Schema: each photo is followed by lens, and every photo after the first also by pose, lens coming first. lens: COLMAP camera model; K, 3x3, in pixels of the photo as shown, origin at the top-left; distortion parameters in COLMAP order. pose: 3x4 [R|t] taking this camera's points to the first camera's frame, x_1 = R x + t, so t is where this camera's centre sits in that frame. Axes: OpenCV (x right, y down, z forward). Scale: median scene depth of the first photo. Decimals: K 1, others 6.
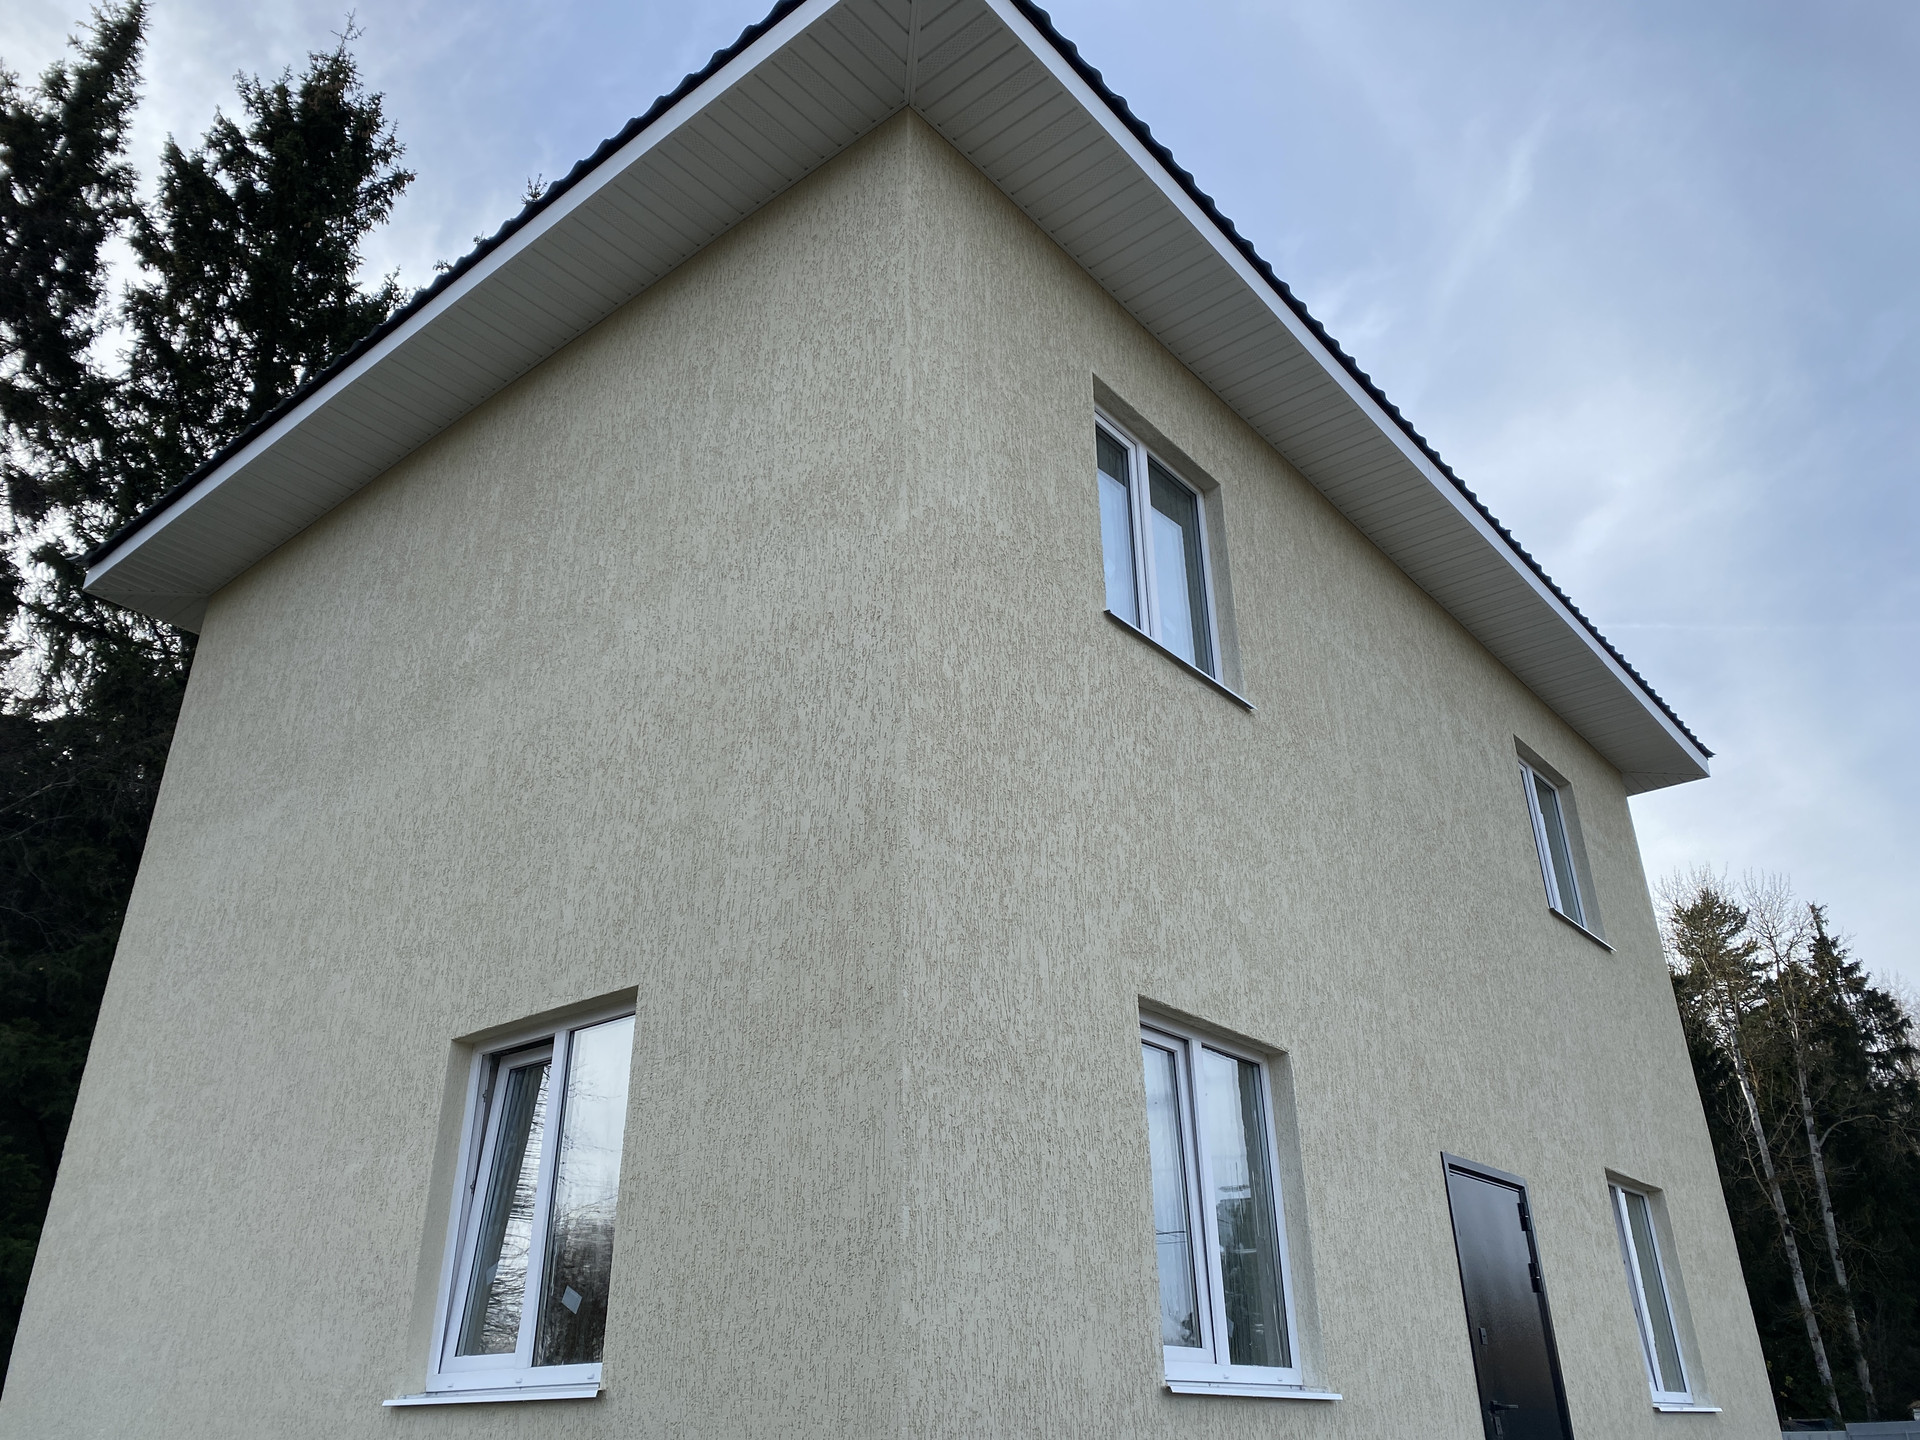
lens RADIAL K [[1442.9, 0, 960.0], [0, 1442.9, 720.0], [0, 0, 1]] dist [0.041742, -0.039059]
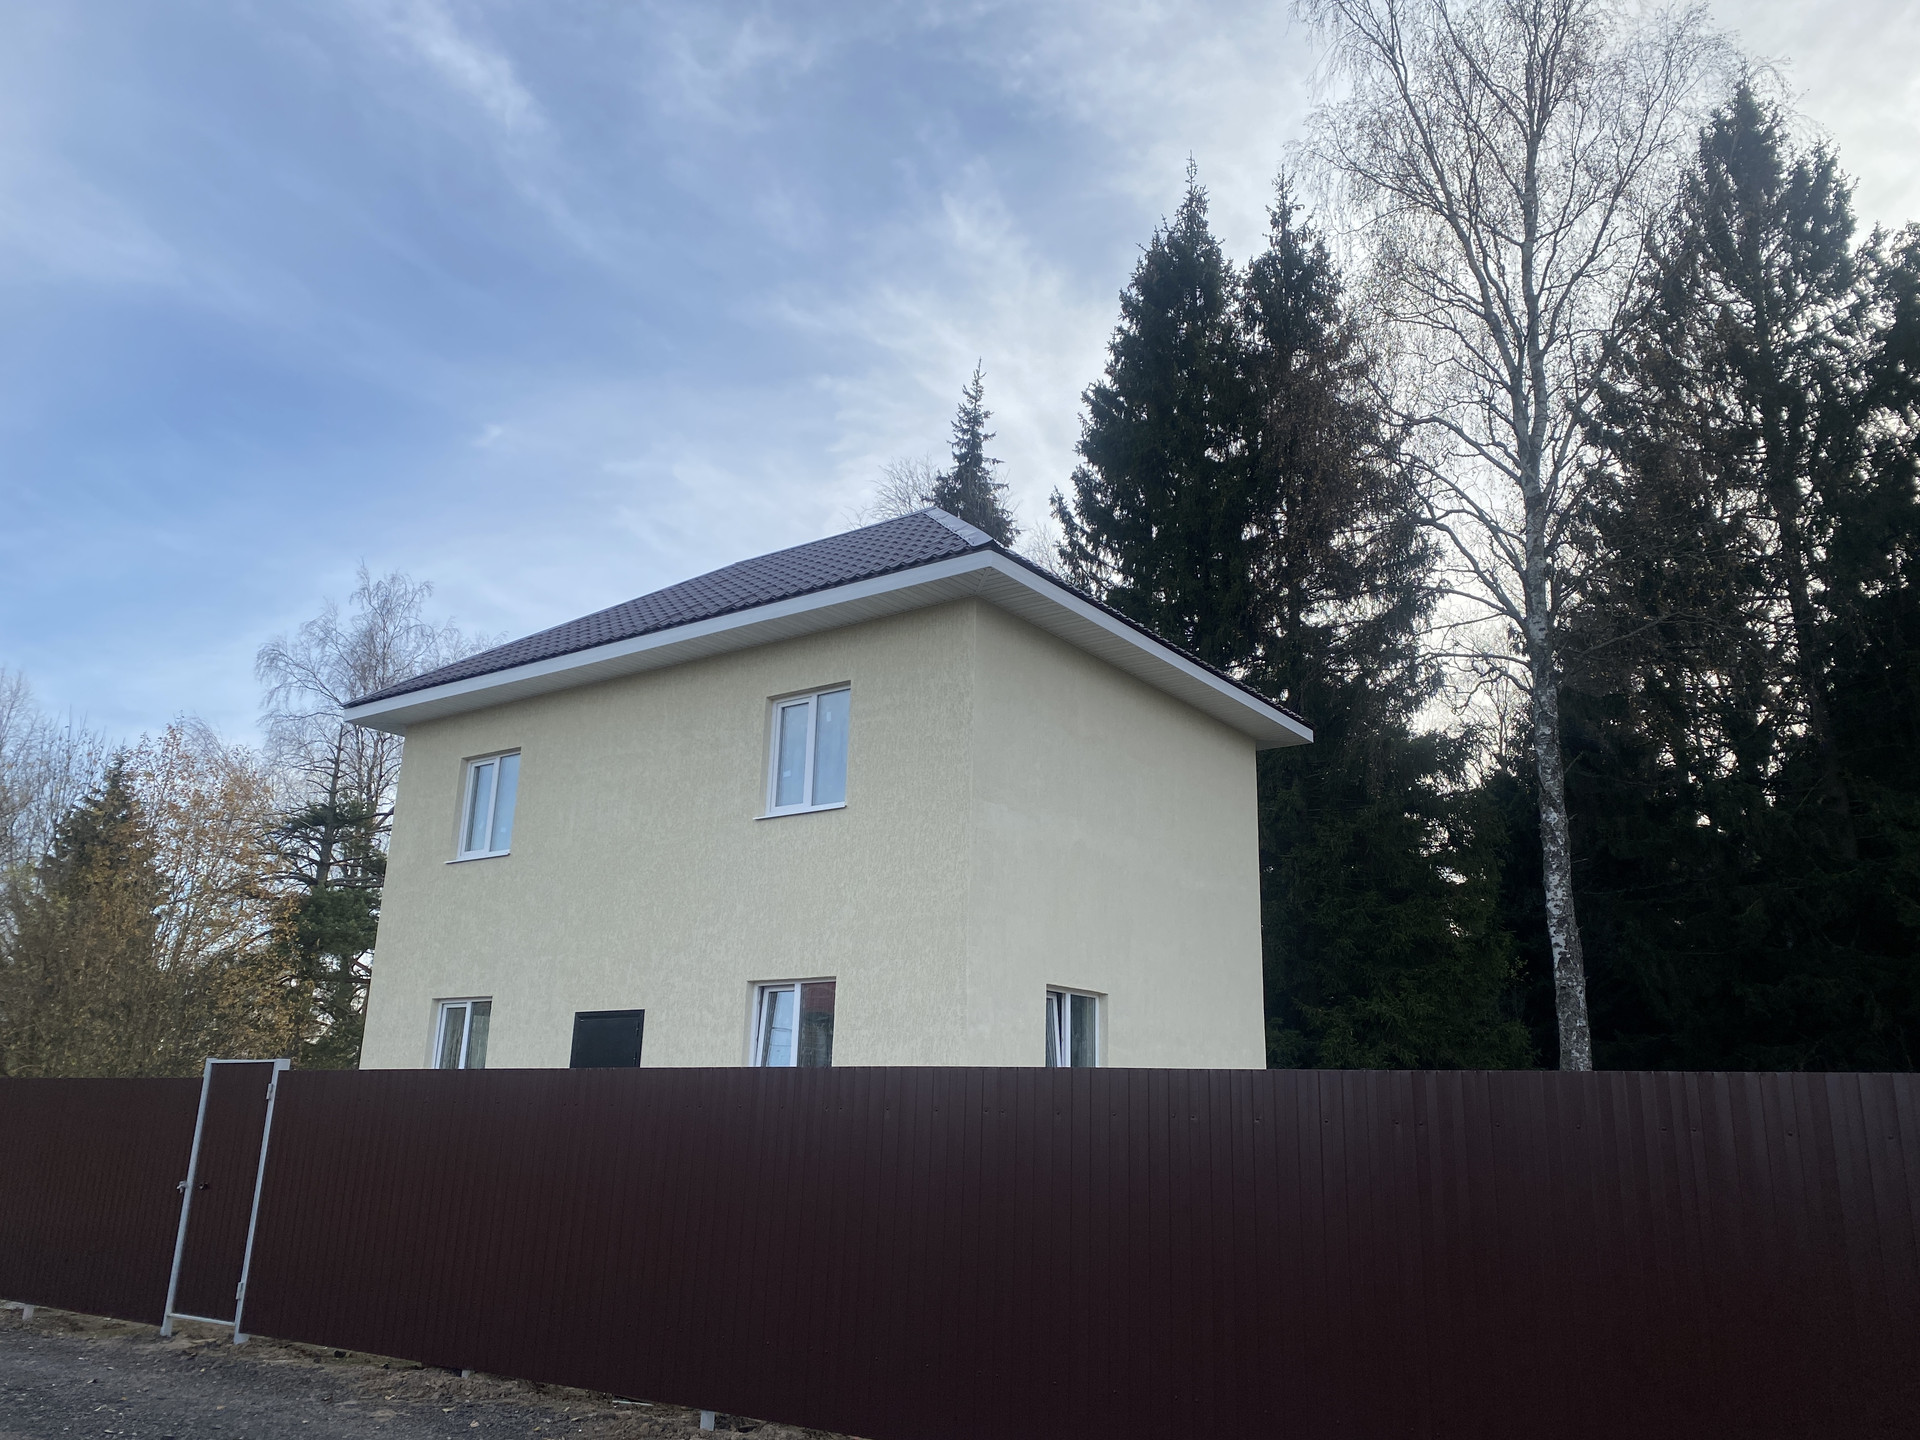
lens RADIAL K [[1442.9, 0, 960.0], [0, 1442.9, 720.0], [0, 0, 1]] dist [0.041742, -0.039059]
pose [[0.083995, -0.271937, -0.958642, 3.267151], [0.420103, 0.882029, -0.213395, 0.776565], [0.903581, -0.384805, 0.188327, 1.607841]]
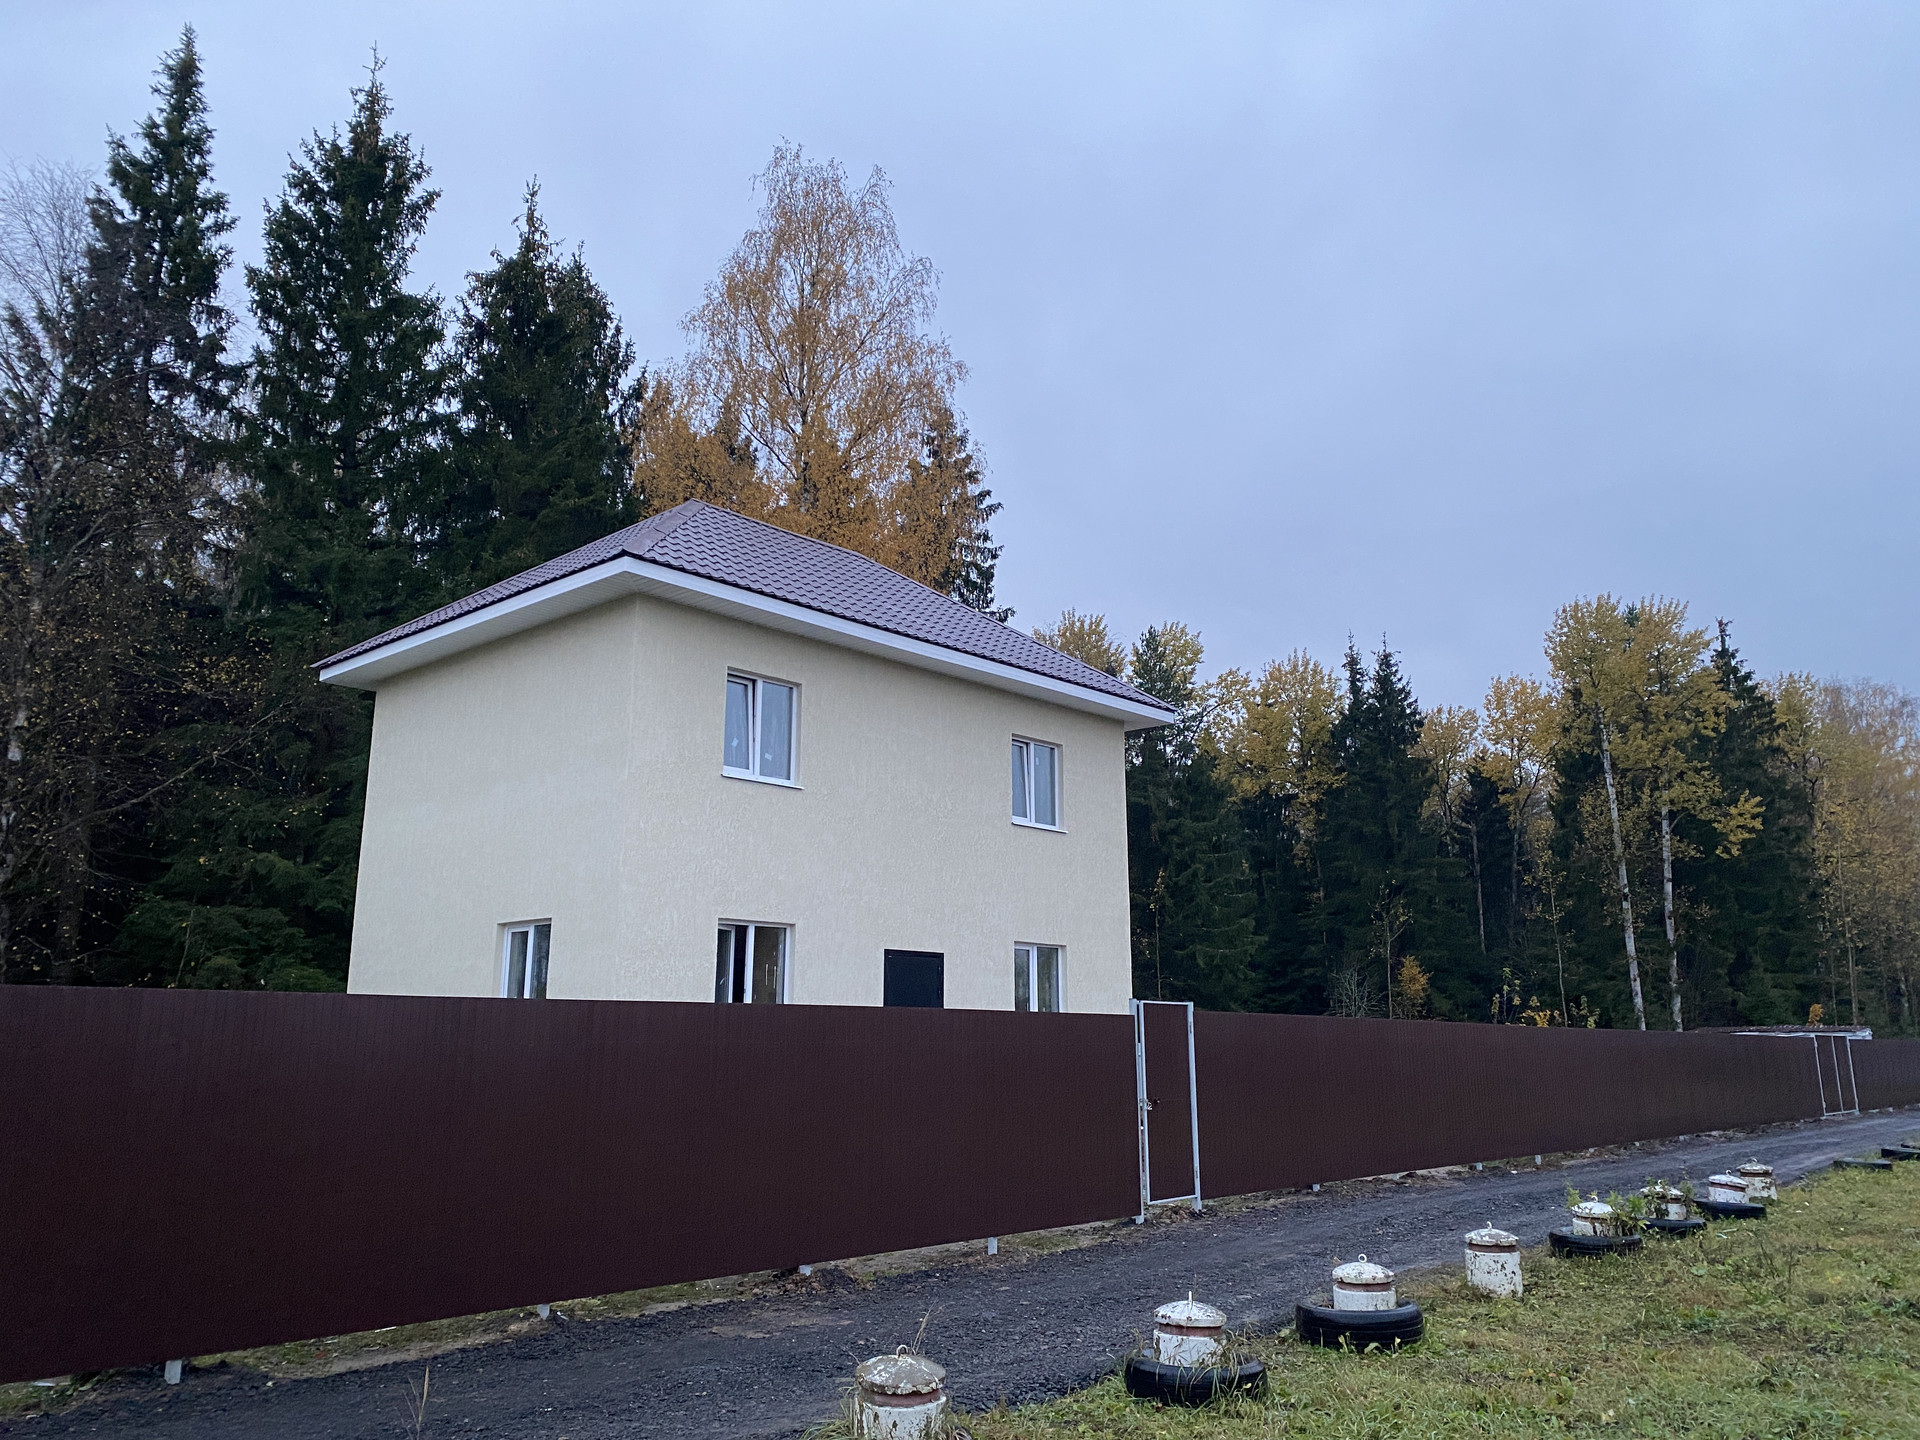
lens RADIAL K [[1432.5, 0, 986.8], [0, 1432.5, 726.0], [0, 0, 1]] dist [0.088490, 0.001479]
pose [[0.999094, 0.000538, -0.042555, 0.774510], [0.009774, 0.970293, 0.241737, -0.881002], [0.041421, -0.241934, 0.969408, -1.720513]]
